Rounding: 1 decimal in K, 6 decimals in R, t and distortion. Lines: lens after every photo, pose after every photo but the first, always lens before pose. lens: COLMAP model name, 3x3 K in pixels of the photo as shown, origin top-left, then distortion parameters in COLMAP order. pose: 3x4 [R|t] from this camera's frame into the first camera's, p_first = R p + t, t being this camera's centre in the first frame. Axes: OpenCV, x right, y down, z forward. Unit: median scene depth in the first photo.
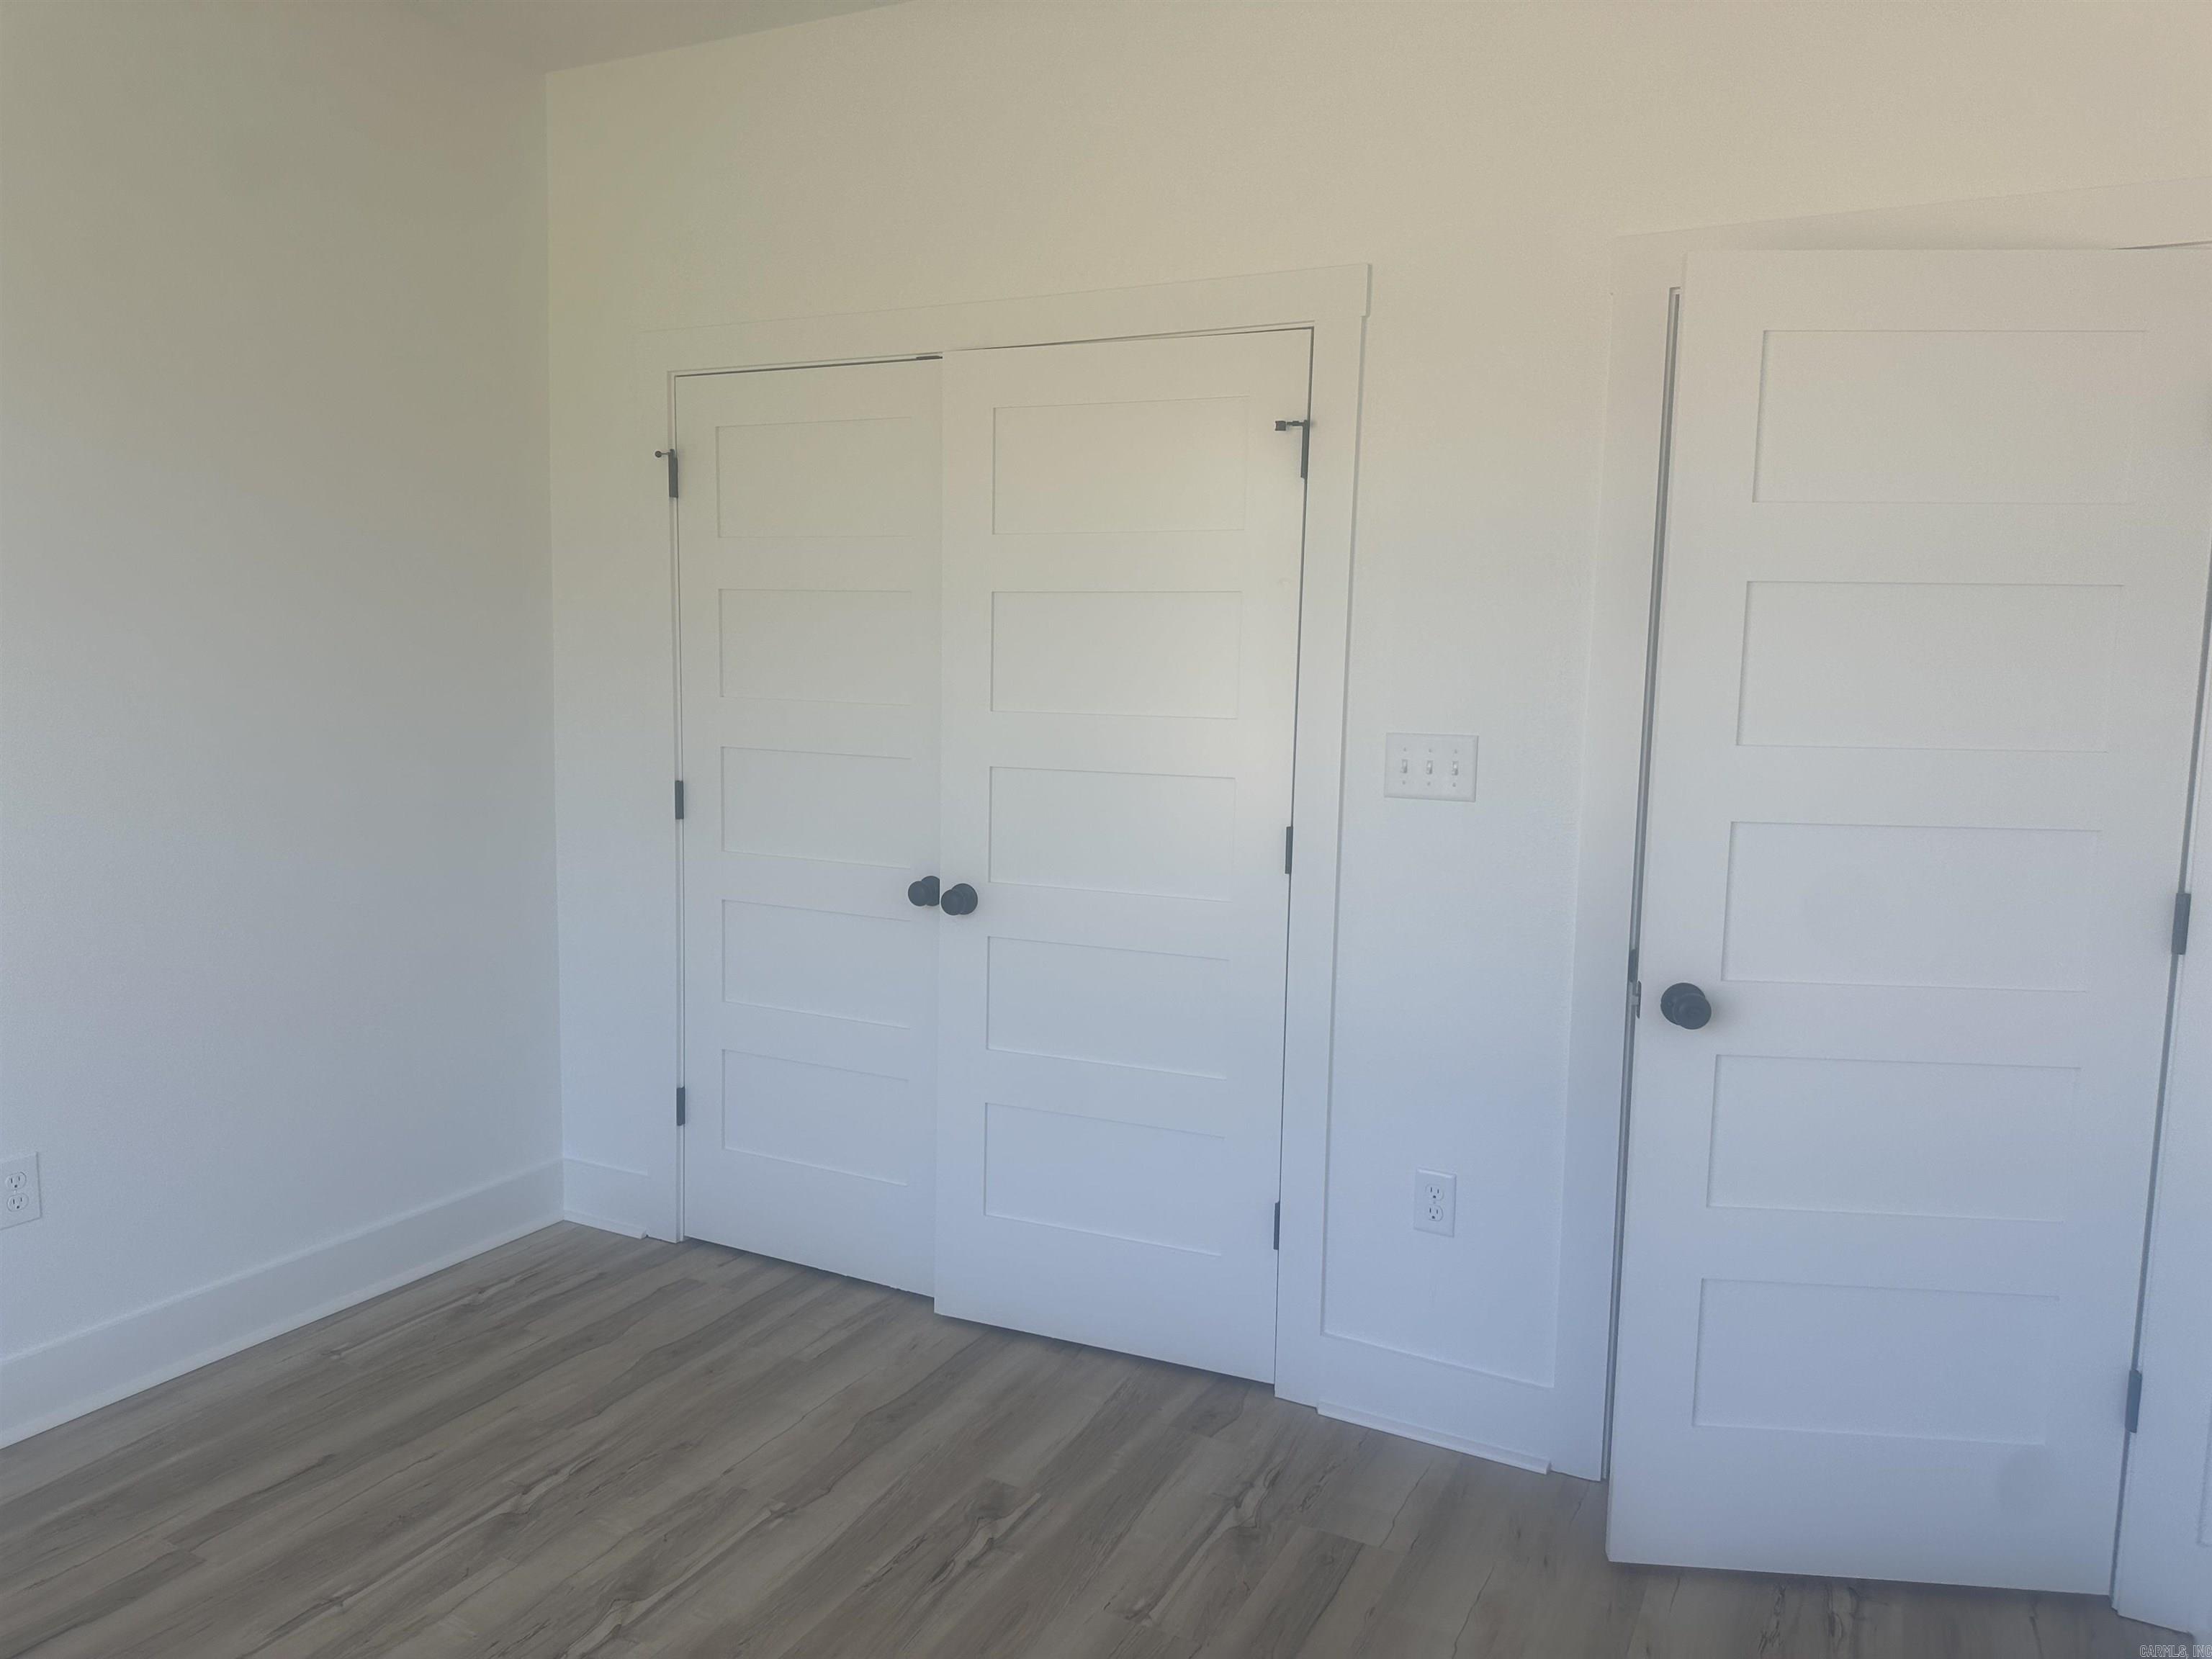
lens RADIAL K [[1553.3, 0, 1102.8], [0, 1553.3, 830.9], [0, 0, 1]] dist [0.063820, -0.080107]
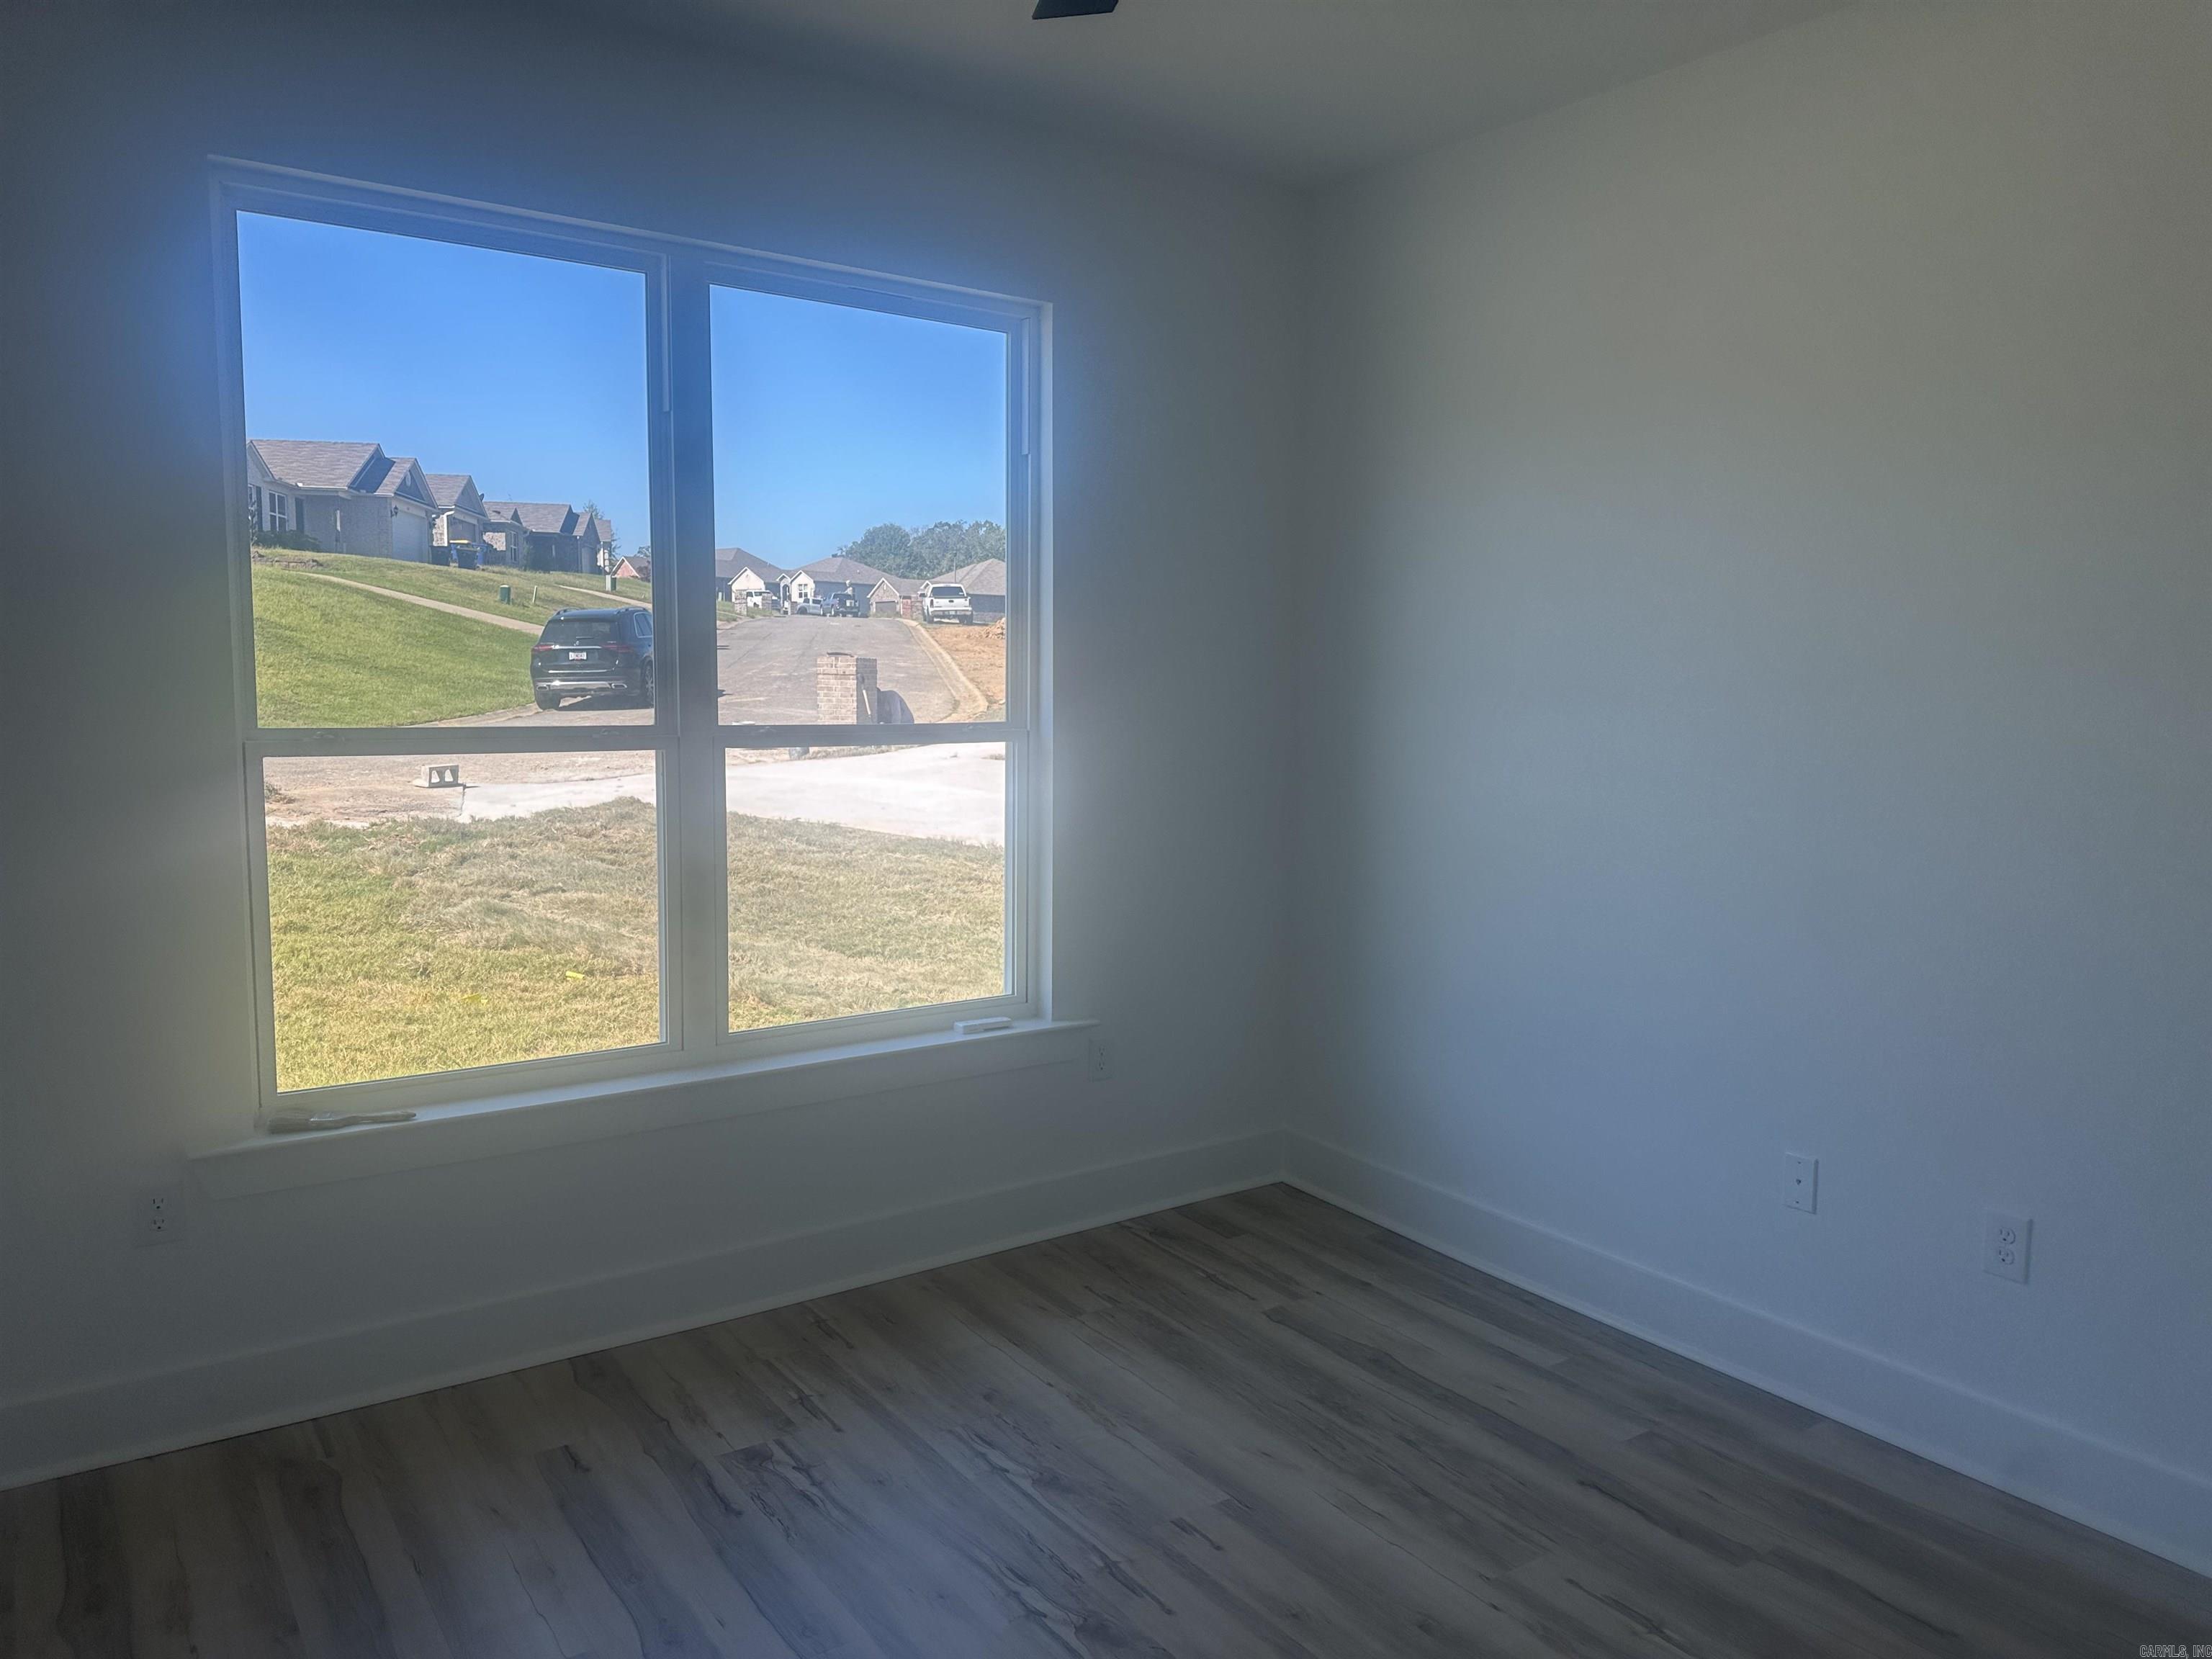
lens RADIAL K [[1553.3, 0, 1102.2], [0, 1553.3, 836.2], [0, 0, 1]] dist [0.063820, -0.080107]
pose [[-0.469616, 0.070946, -0.880015, 0.512736], [-0.131270, 0.980076, 0.149065, -0.117875], [0.873057, 0.185522, -0.450946, 0.971981]]
